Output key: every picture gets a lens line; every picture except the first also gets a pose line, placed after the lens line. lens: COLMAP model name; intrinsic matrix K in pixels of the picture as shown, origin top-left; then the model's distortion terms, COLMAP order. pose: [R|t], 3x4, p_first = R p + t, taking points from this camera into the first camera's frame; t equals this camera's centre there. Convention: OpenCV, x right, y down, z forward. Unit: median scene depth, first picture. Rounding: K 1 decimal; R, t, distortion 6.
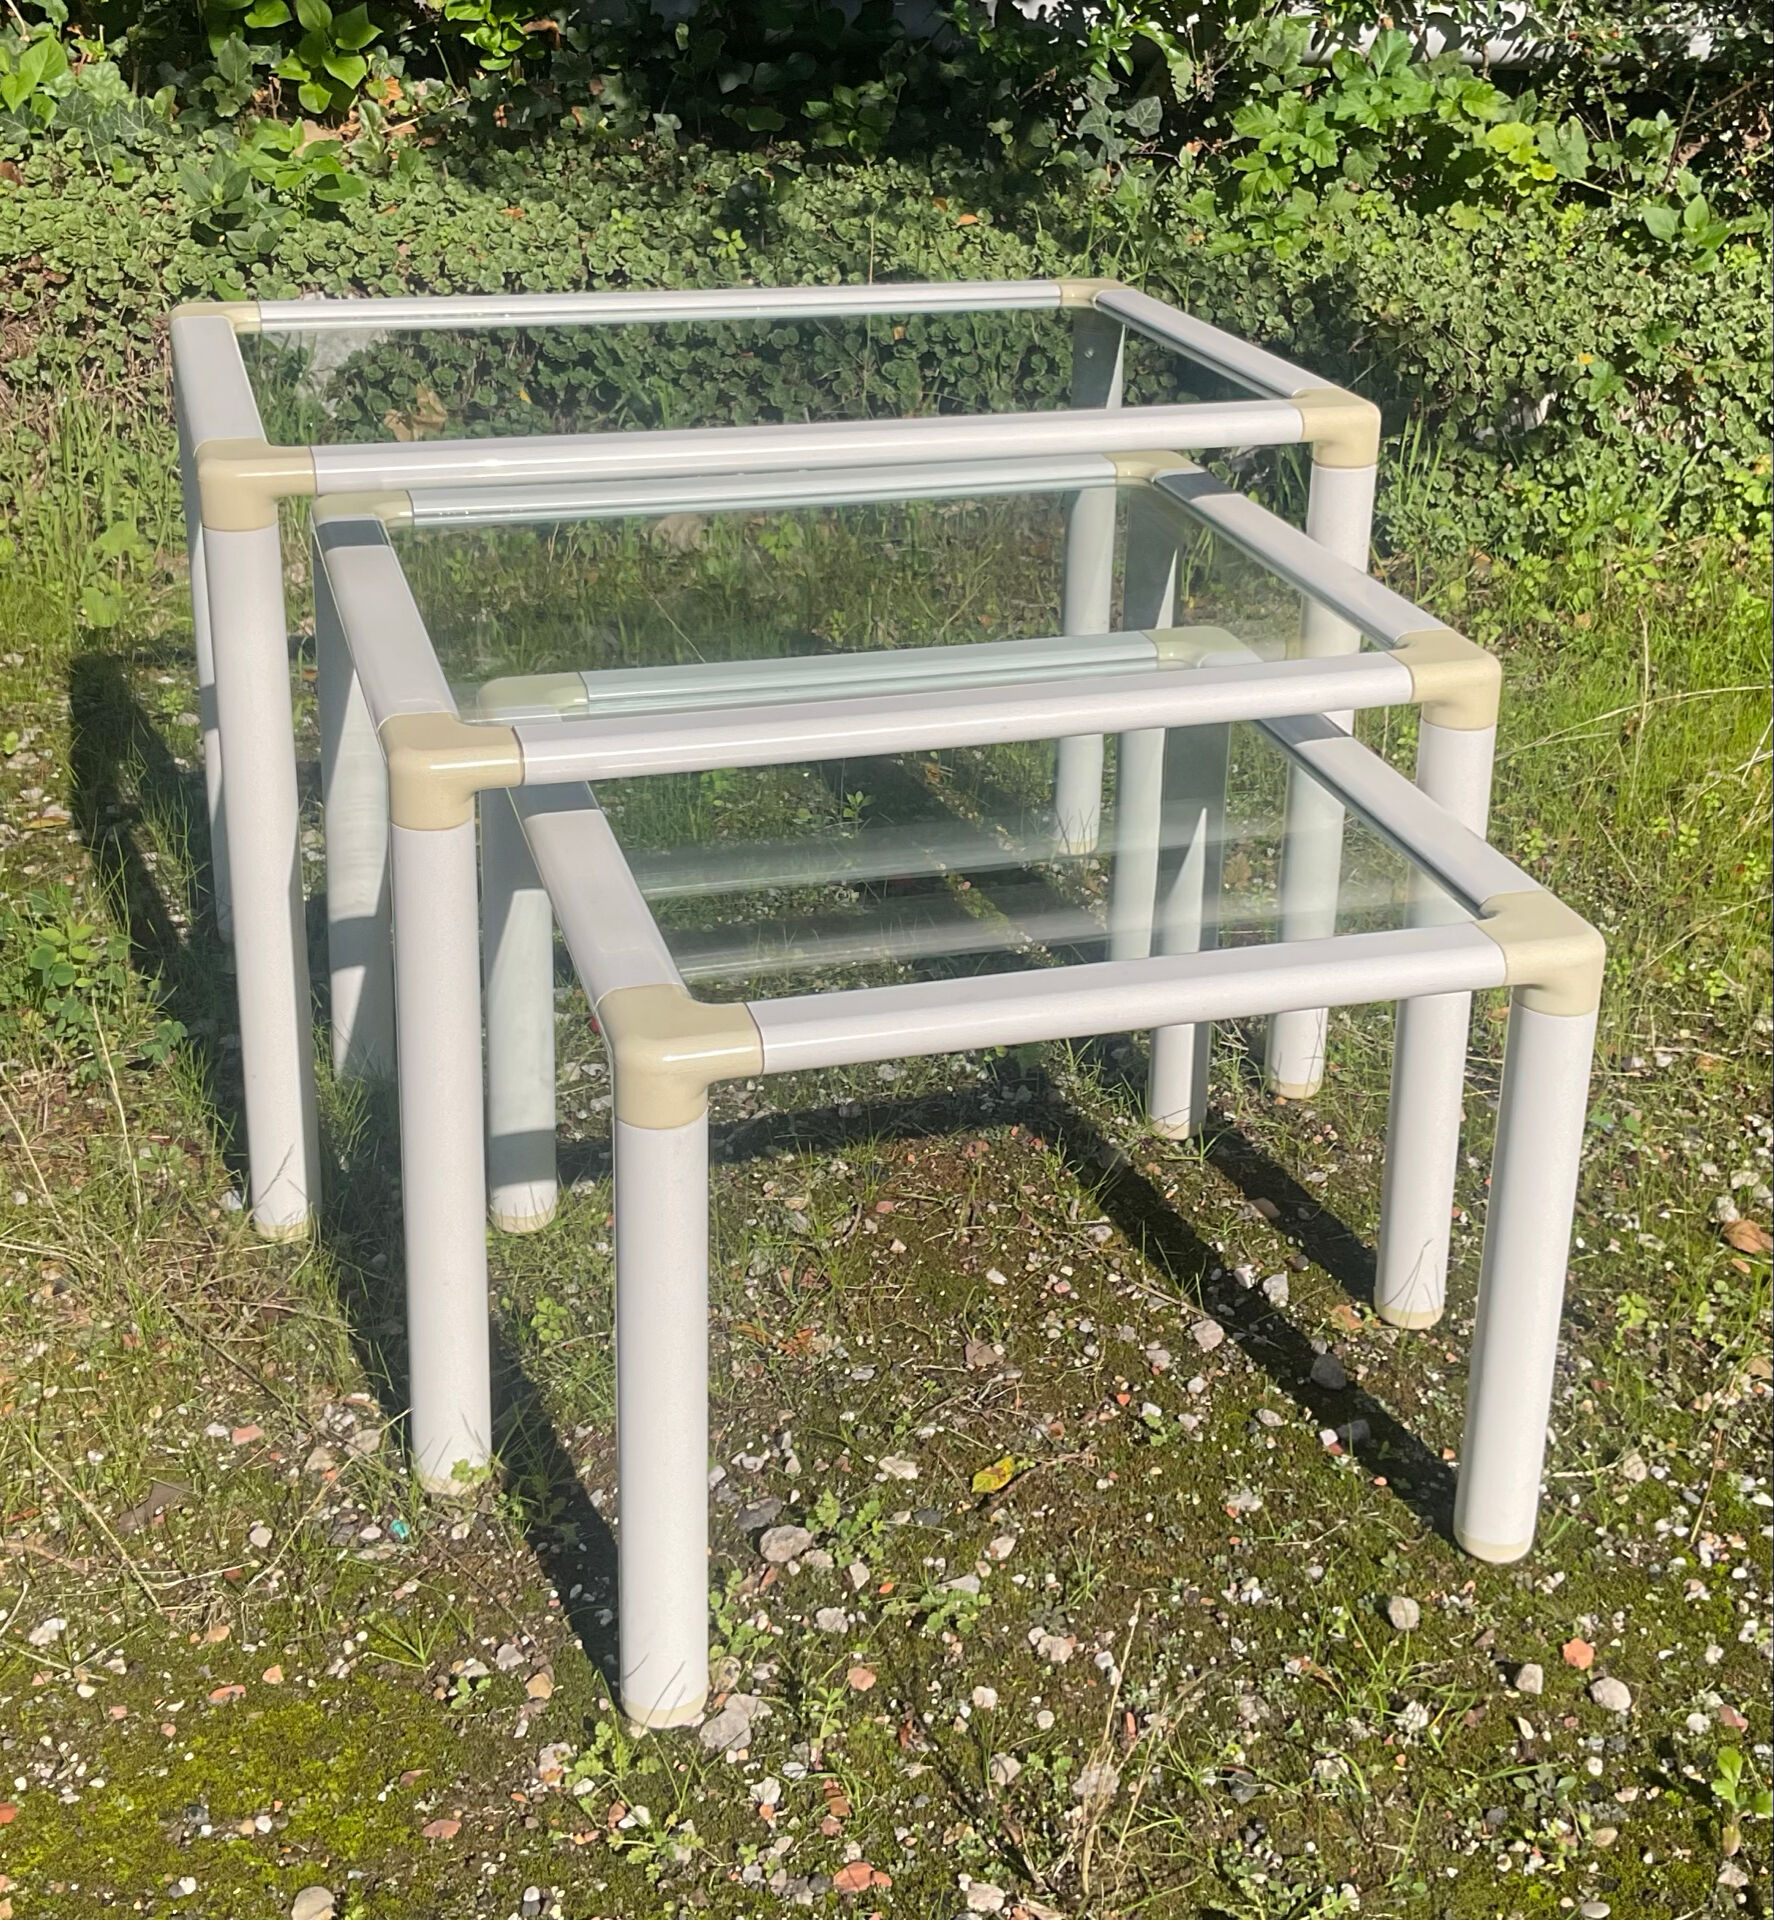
lens RADIAL K [[2562.5, 0, 958.6], [0, 2562.5, 692.4], [0, 0, 1]] dist [0.066081, 0.000000]
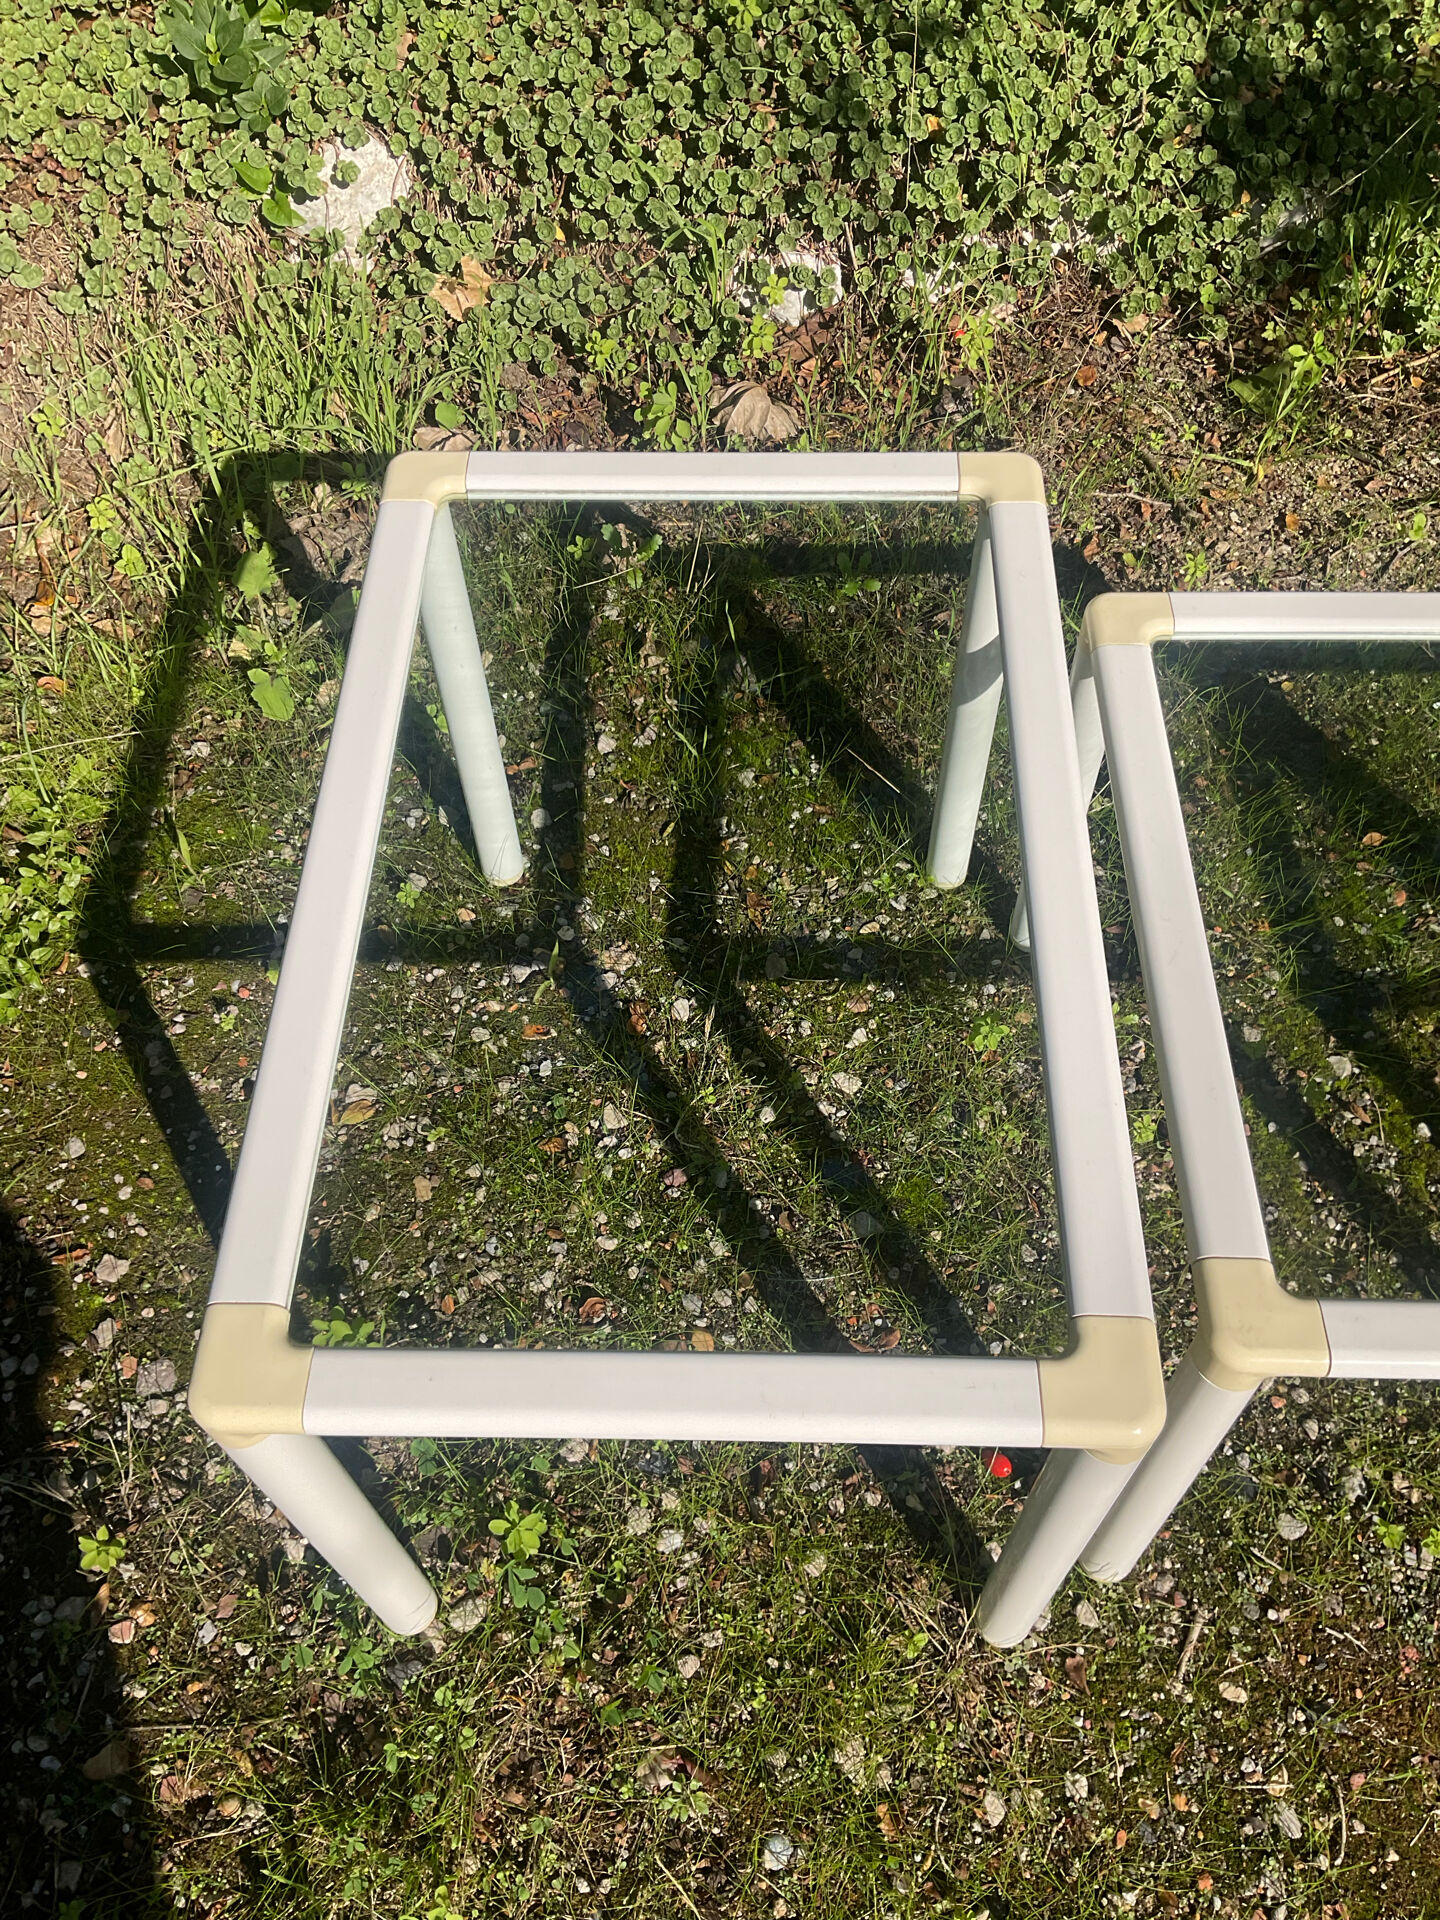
lens RADIAL K [[1611.8, 0, 709.8], [0, 1611.8, 943.6], [0, 0, 1]] dist [0.051034, -0.099932]
pose [[0.996633, -0.081556, 0.008461, -0.264118], [0.061557, 0.812394, 0.579850, -0.473839], [-0.054163, -0.577377, 0.814679, 0.632611]]
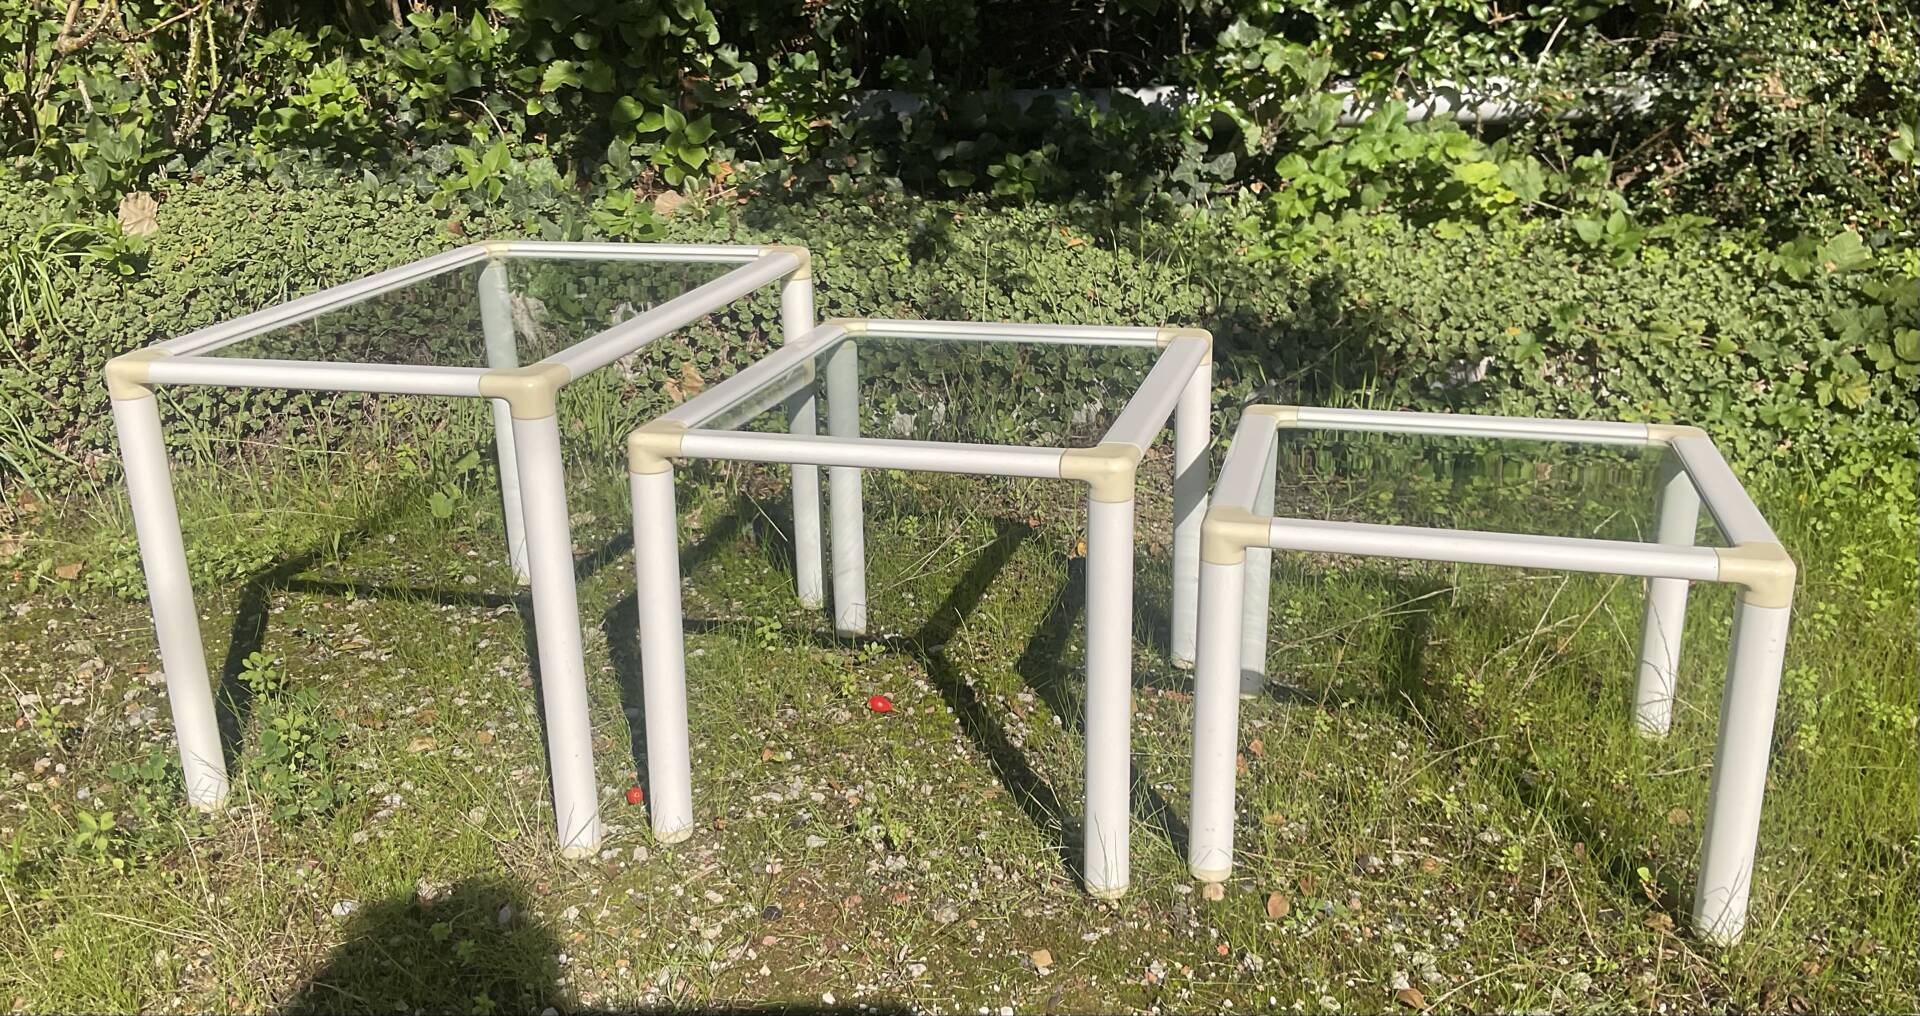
lens RADIAL K [[1689.8, 0, 884.8], [0, 1689.8, 514.6], [0, 0, 1]] dist [0.094071, -0.189286]
pose [[0.977185, 0.009344, -0.212186, 0.216895], [-0.015008, 0.999572, -0.025098, -0.009169], [0.211861, 0.027710, 0.976907, 0.095618]]
